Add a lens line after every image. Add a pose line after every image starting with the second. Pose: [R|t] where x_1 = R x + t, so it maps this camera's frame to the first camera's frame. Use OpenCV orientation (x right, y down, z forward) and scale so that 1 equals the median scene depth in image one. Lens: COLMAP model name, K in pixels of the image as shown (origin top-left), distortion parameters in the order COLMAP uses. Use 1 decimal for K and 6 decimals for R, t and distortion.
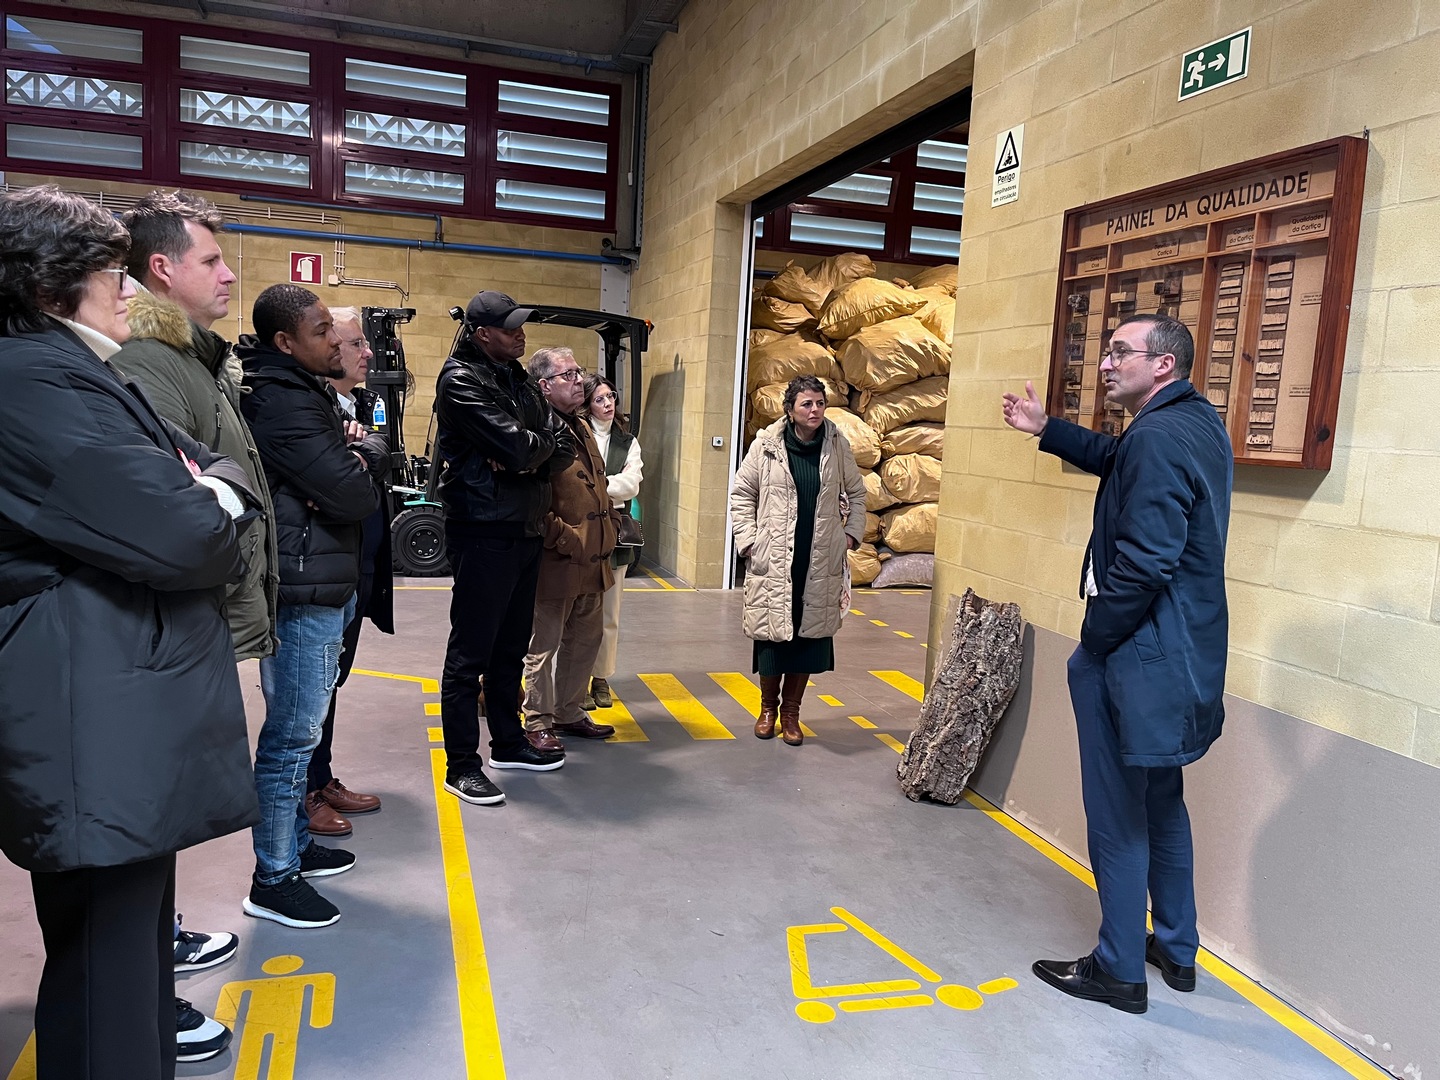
lens RADIAL K [[1099.3, 0, 720.0], [0, 1099.3, 552.5], [0, 0, 1]] dist [0.061974, -0.071137]
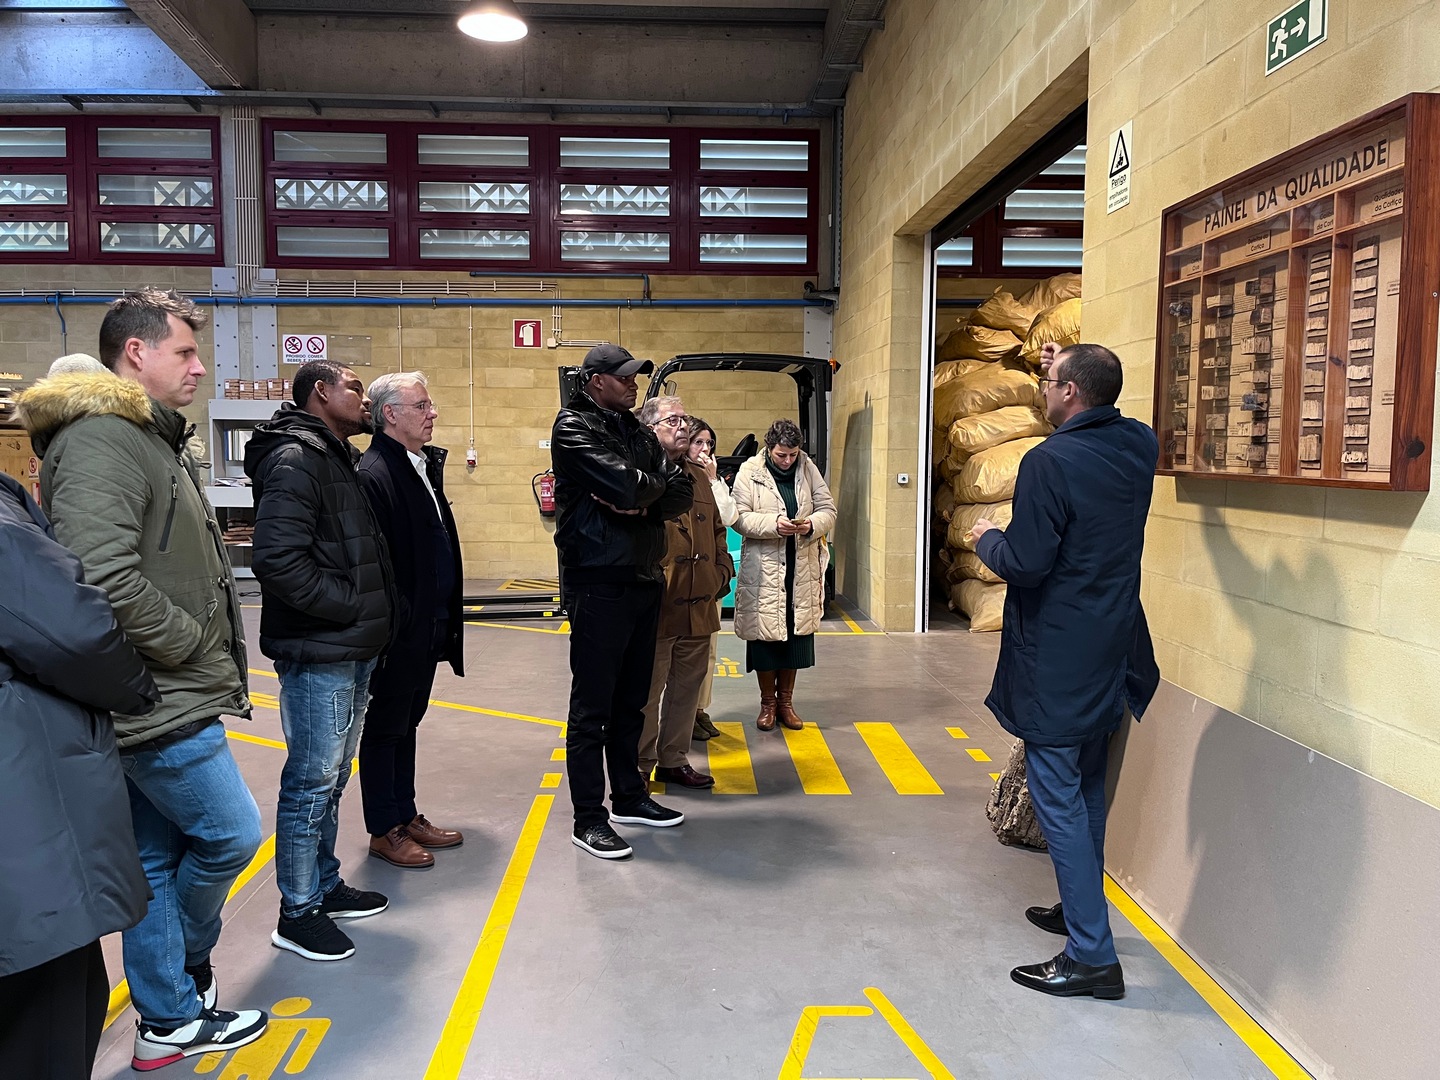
lens RADIAL K [[1101.8, 0, 720.0], [0, 1101.8, 540.0], [0, 0, 1]] dist [0.068188, -0.098071]
pose [[0.967357, -0.026118, -0.252069, 0.115561], [0.014118, 0.998684, -0.049299, -0.002300], [0.253025, 0.044131, 0.966453, 0.034243]]
